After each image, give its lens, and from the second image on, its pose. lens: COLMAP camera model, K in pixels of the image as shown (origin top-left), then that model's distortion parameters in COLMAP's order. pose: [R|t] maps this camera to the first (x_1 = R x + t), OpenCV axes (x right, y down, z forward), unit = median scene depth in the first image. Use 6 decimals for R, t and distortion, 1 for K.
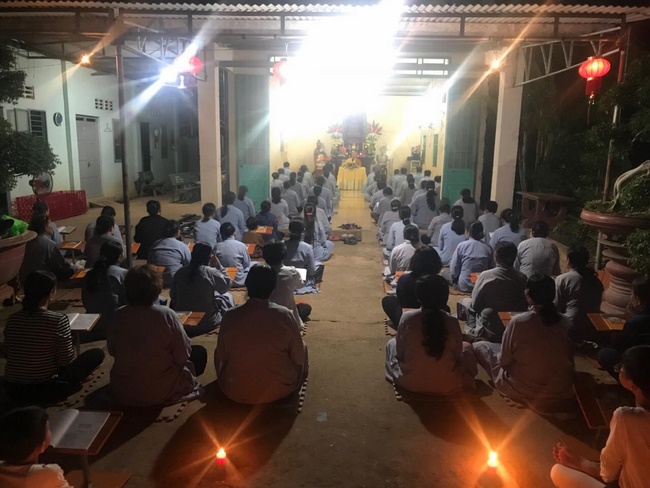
lens RADIAL K [[537.0, 0, 325.0], [0, 537.0, 244.0], [0, 0, 1]] dist [0.057266, -0.003788]
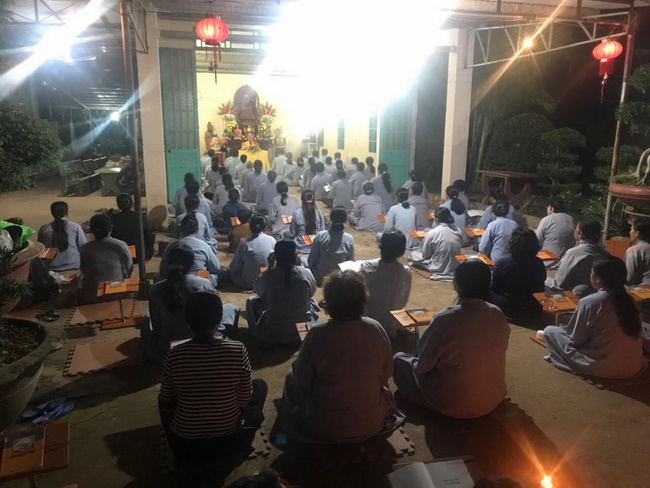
lens RADIAL K [[537.0, 0, 325.0], [0, 537.0, 244.0], [0, 0, 1]] dist [0.057266, -0.003788]
pose [[0.954144, -0.071909, 0.290583, -0.344342], [0.062931, 0.997211, 0.040136, -0.022530], [-0.292658, -0.020009, 0.956008, 0.128559]]
